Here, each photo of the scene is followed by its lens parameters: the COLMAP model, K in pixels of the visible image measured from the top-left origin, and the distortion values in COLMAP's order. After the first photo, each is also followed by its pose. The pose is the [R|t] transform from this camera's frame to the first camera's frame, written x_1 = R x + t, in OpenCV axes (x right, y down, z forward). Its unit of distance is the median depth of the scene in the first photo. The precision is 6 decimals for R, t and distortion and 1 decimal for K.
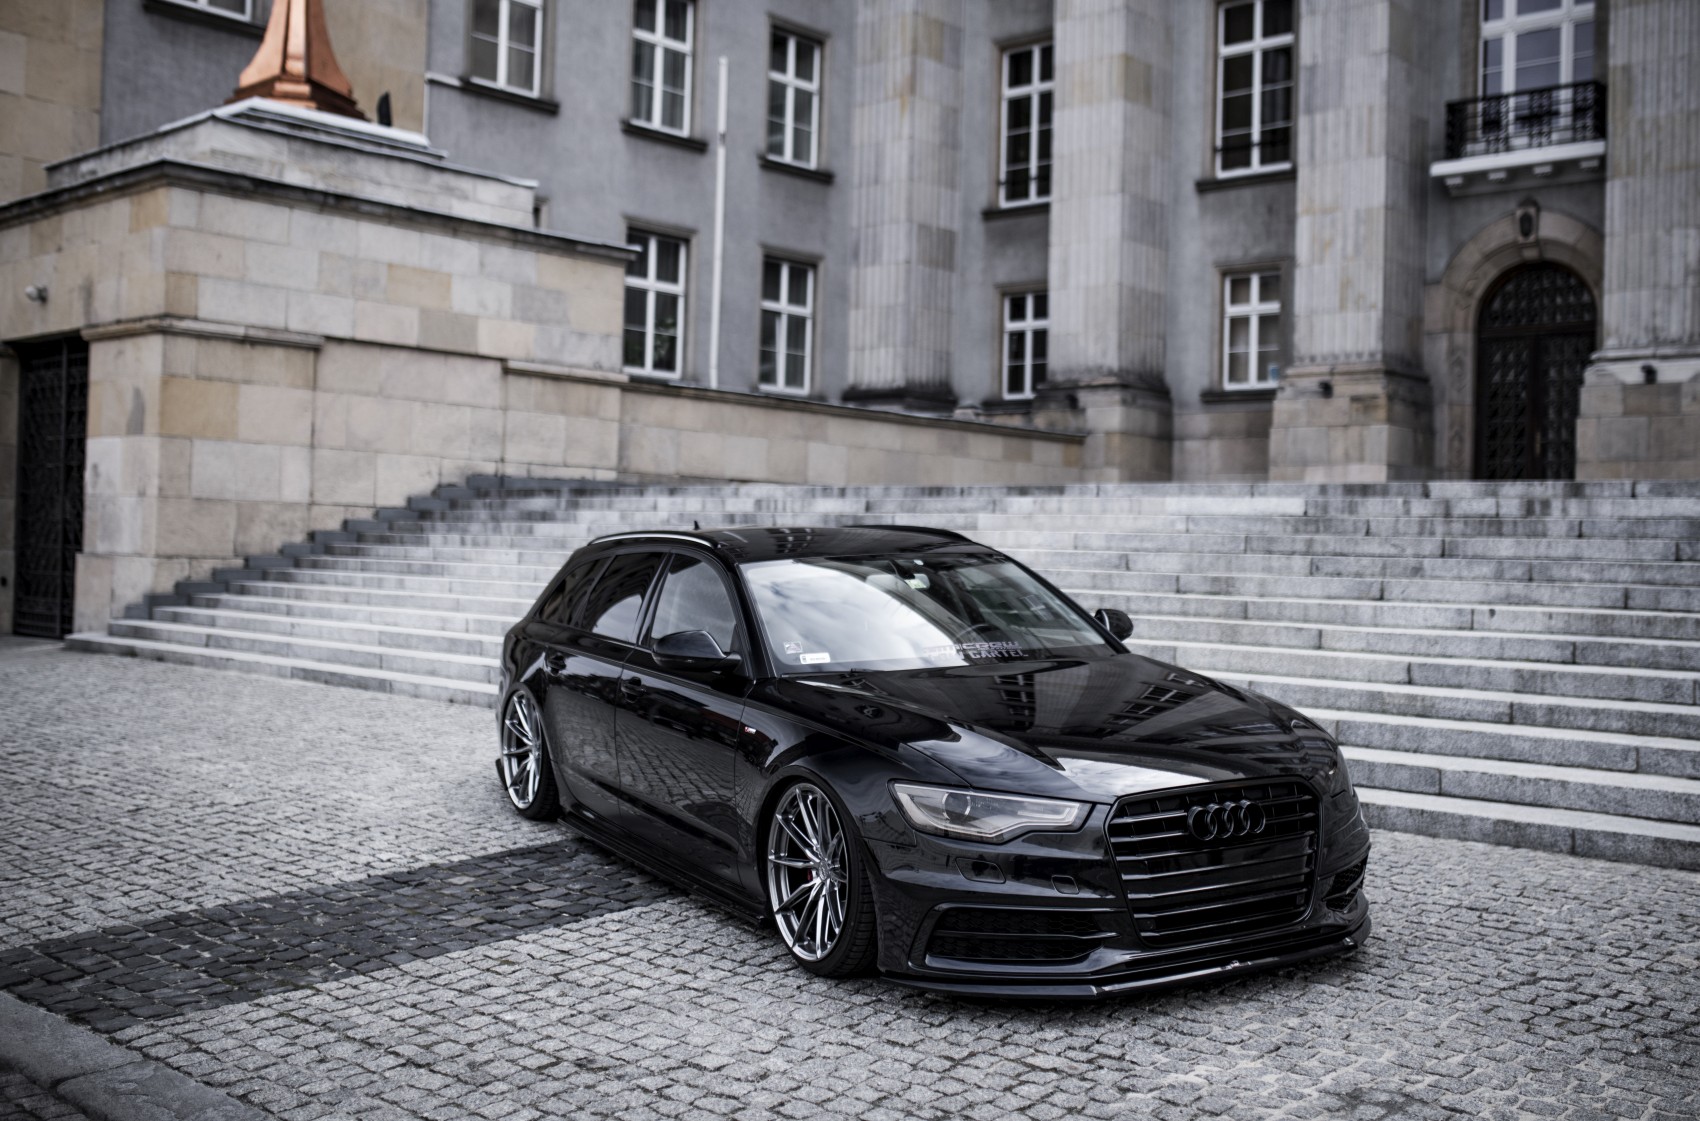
lens RADIAL K [[1741.1, 0, 895.1], [0, 1741.1, 545.9], [0, 0, 1]] dist [-0.037003, 0.000000]
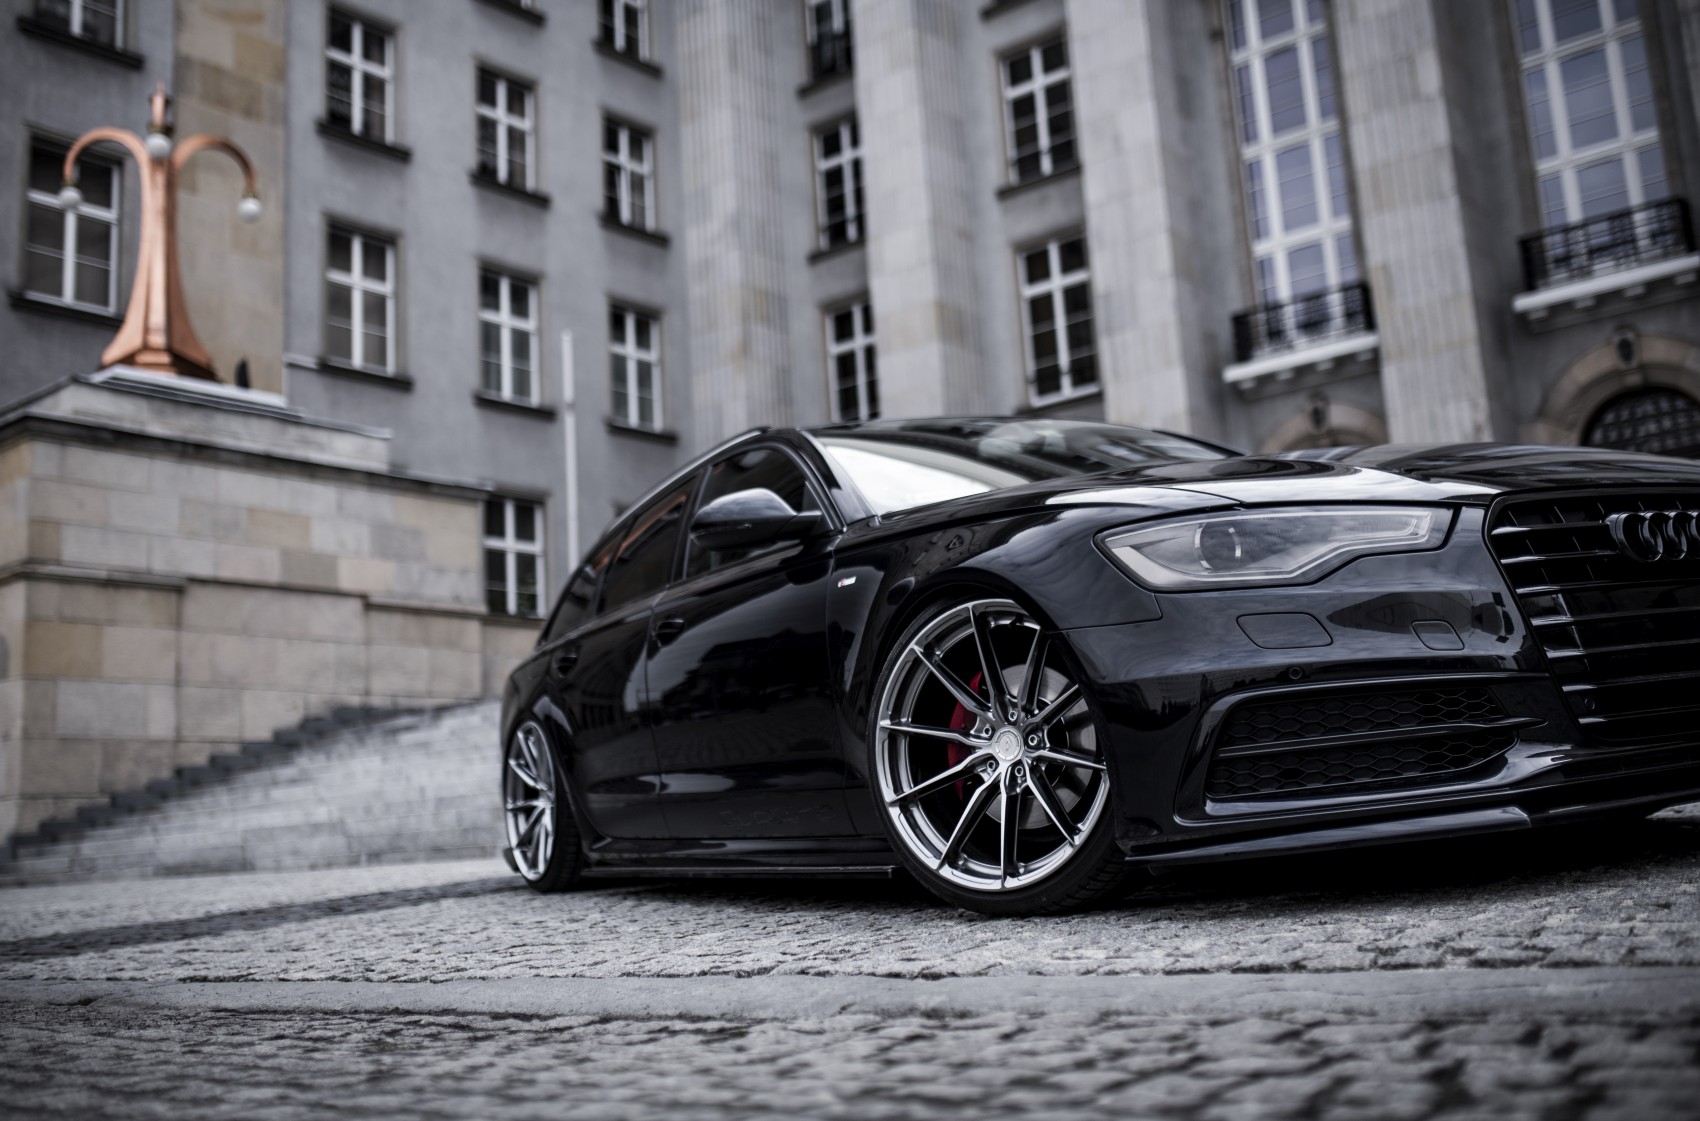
lens RADIAL K [[1670.8, 0, 853.6], [0, 1670.8, 539.8], [0, 0, 1]] dist [-0.030136, 0.000000]
pose [[0.995116, -0.078829, 0.059422, 0.008212], [0.088160, 0.980495, -0.175662, 0.053294], [-0.044415, 0.180042, 0.982656, 0.000173]]
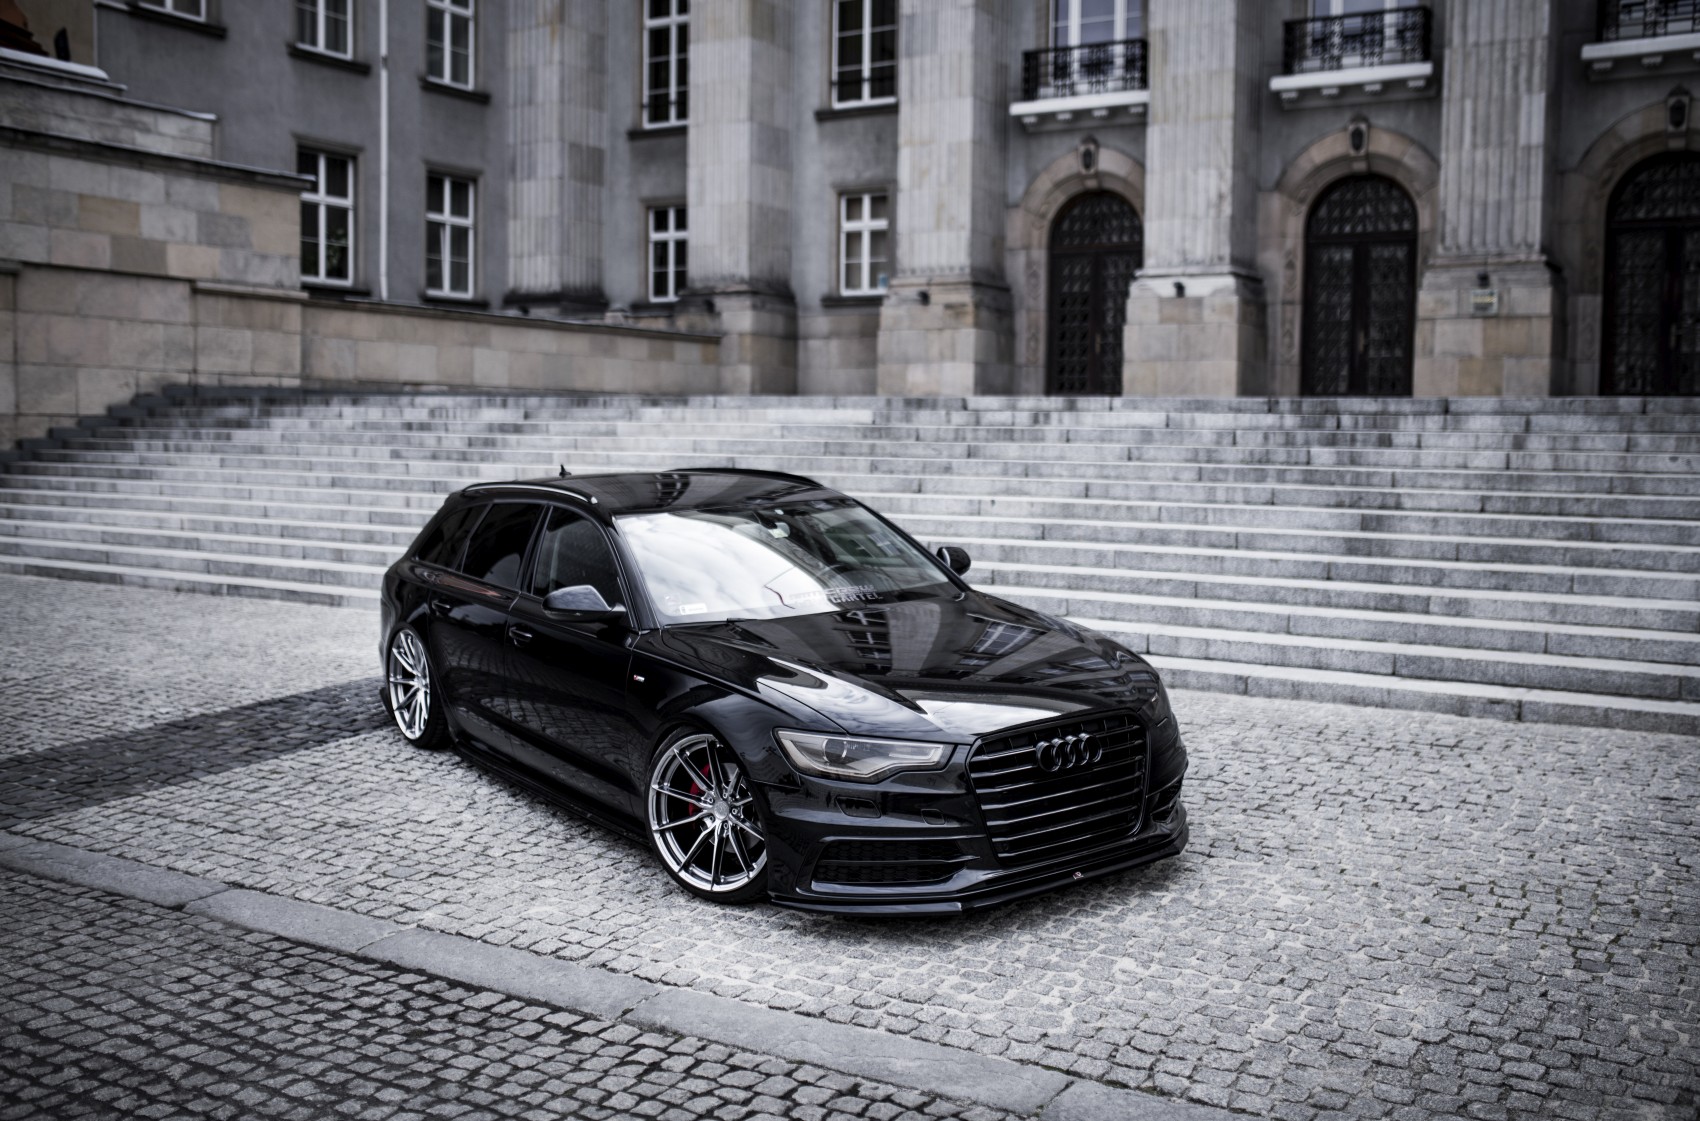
lens RADIAL K [[1642.7, 0, 873.7], [0, 1642.7, 541.6], [0, 0, 1]] dist [-0.016778, 0.000000]
pose [[0.982492, -0.027056, 0.184329, 0.005741], [0.012945, 0.996922, 0.077328, -0.013690], [-0.185854, -0.073588, 0.979818, -0.107963]]
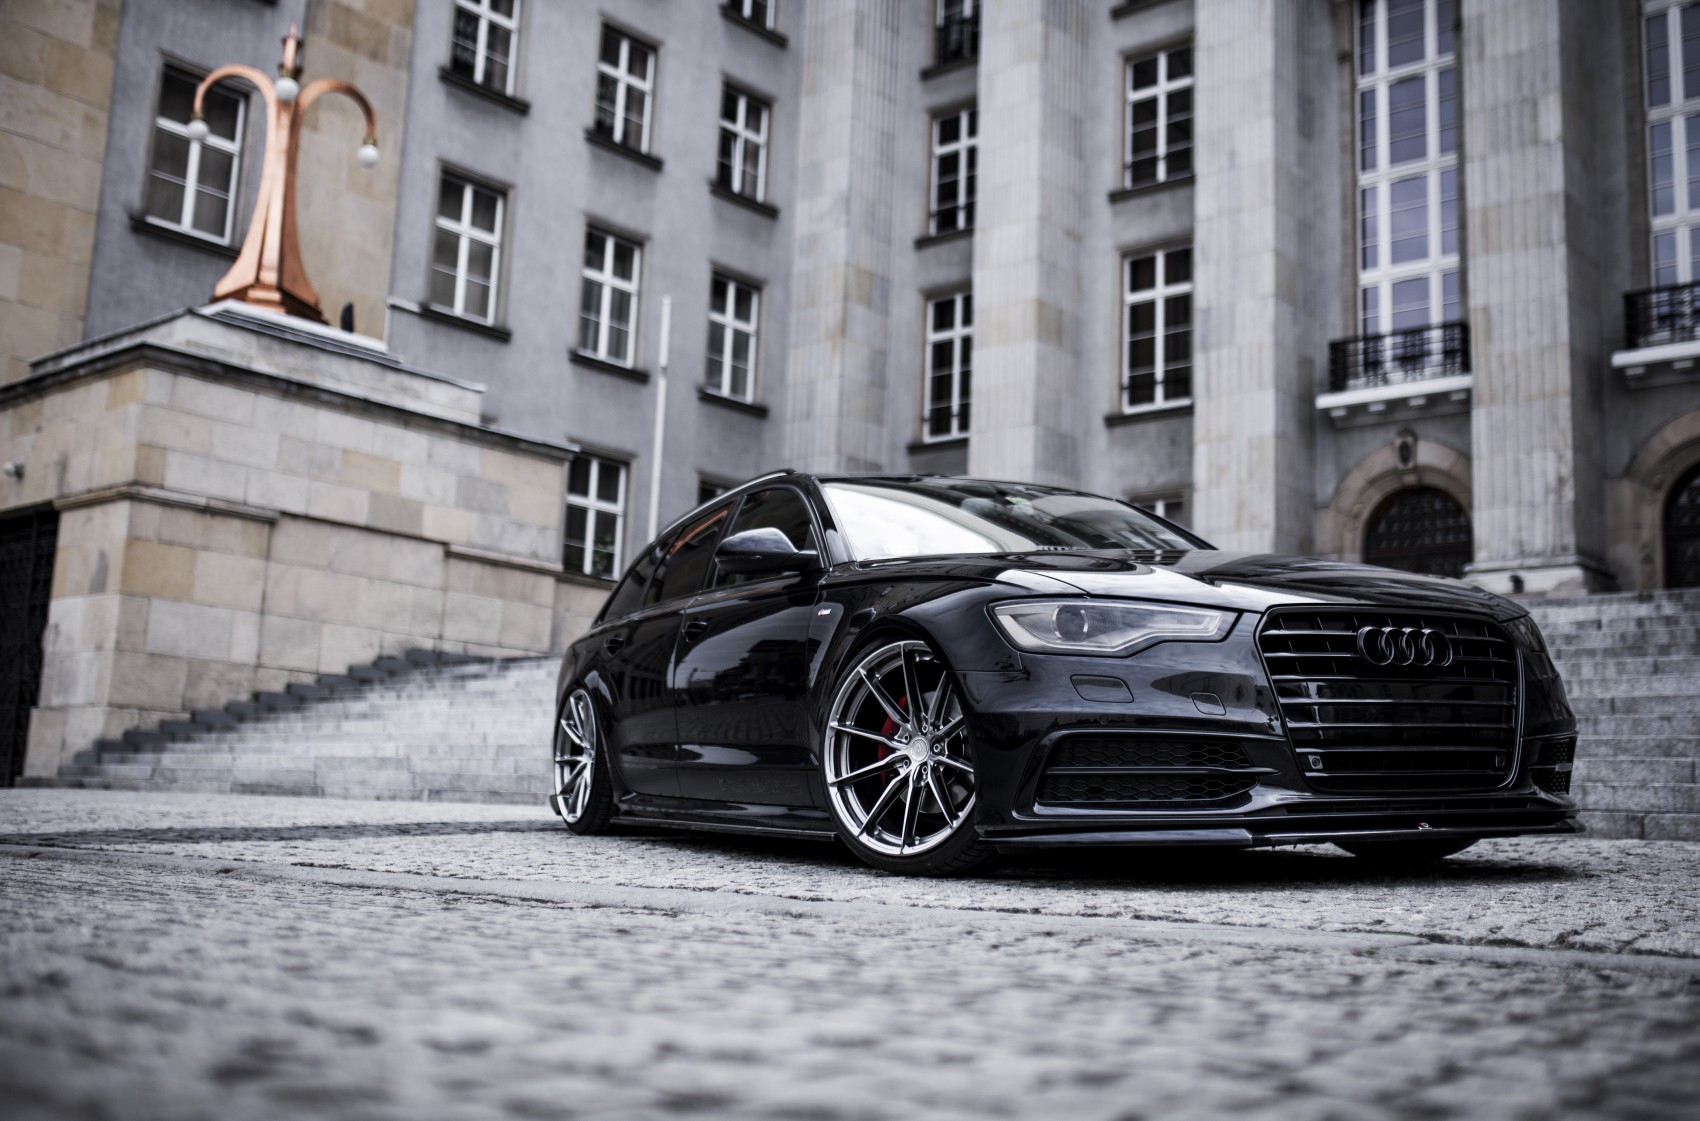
lens RADIAL K [[1741.1, 0, 882.1], [0, 1741.1, 559.0], [0, 0, 1]] dist [-0.037003, 0.000000]
pose [[0.999676, 0.015288, 0.020358, 0.019559], [-0.011985, 0.988079, -0.153482, 0.055640], [-0.022462, 0.153188, 0.987942, -0.057155]]
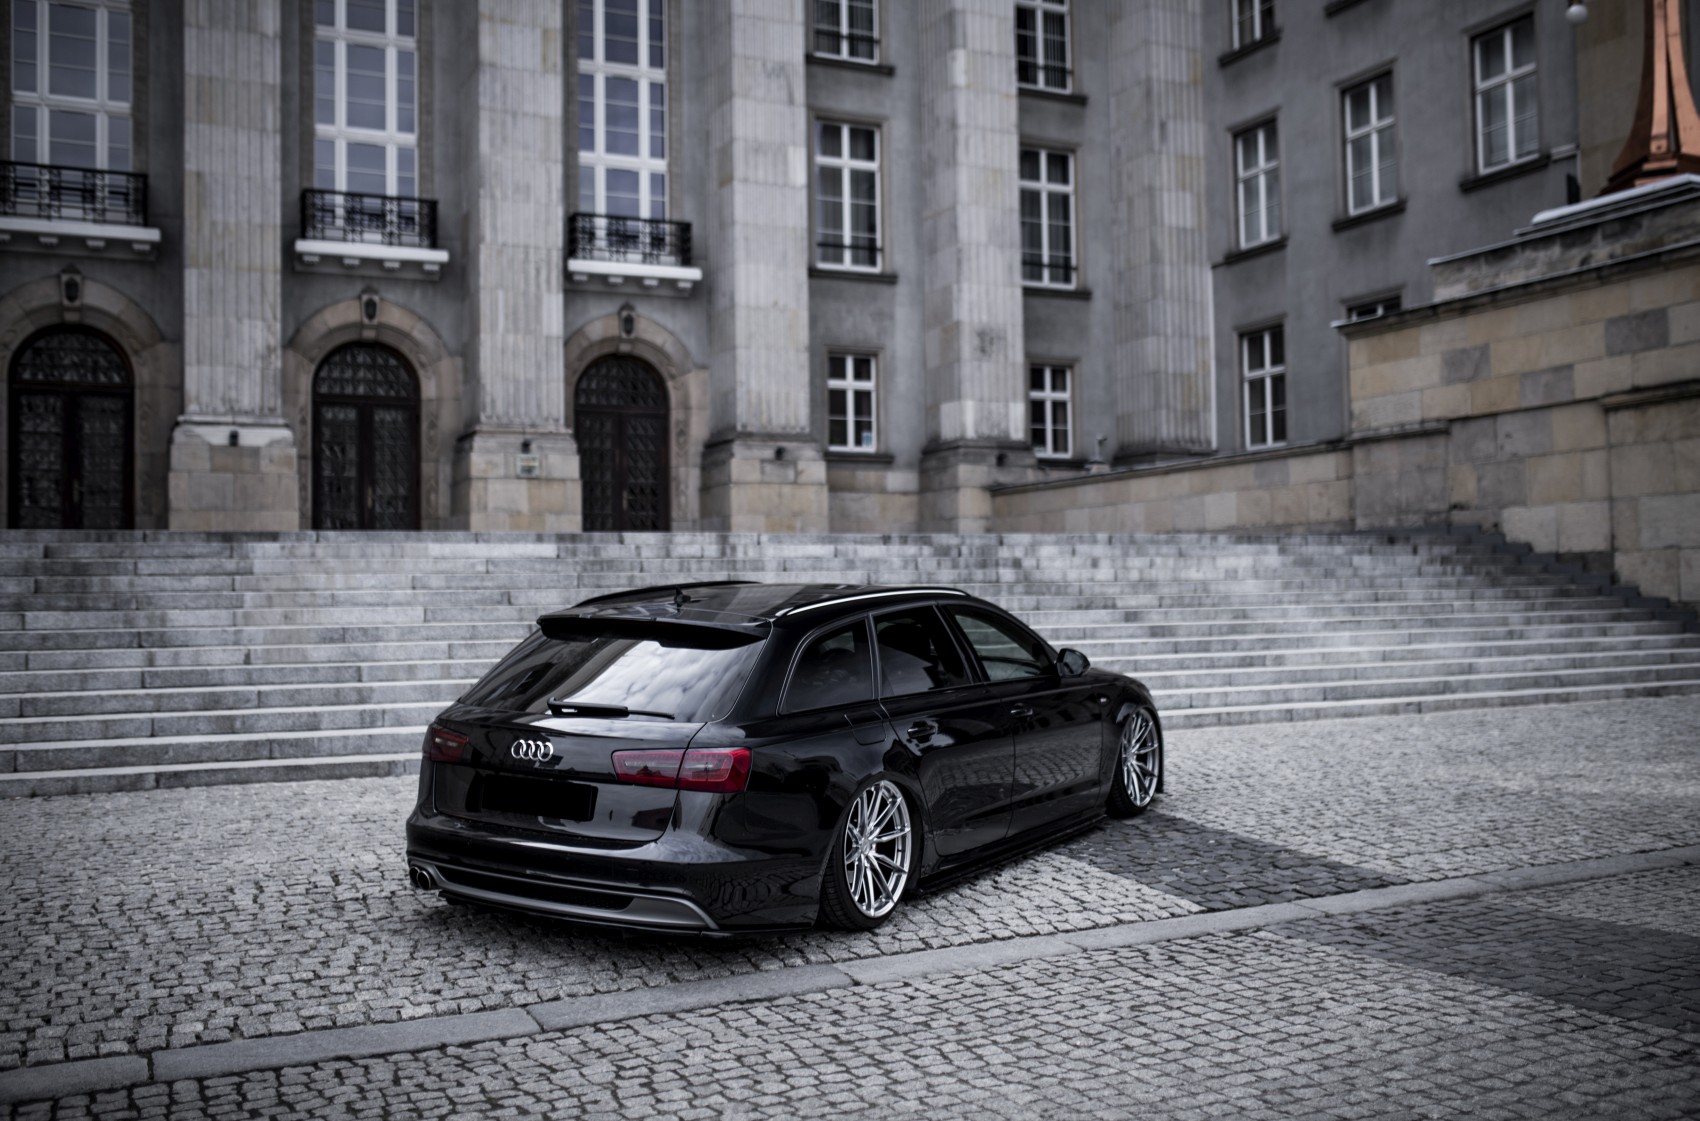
lens RADIAL K [[1642.7, 0, 876.4], [0, 1642.7, 496.4], [0, 0, 1]] dist [-0.016778, 0.000000]
pose [[0.368485, 0.024094, 0.929321, -0.431909], [0.027735, 0.998934, -0.036896, -0.006362], [-0.929220, 0.039371, 0.367424, 0.178349]]
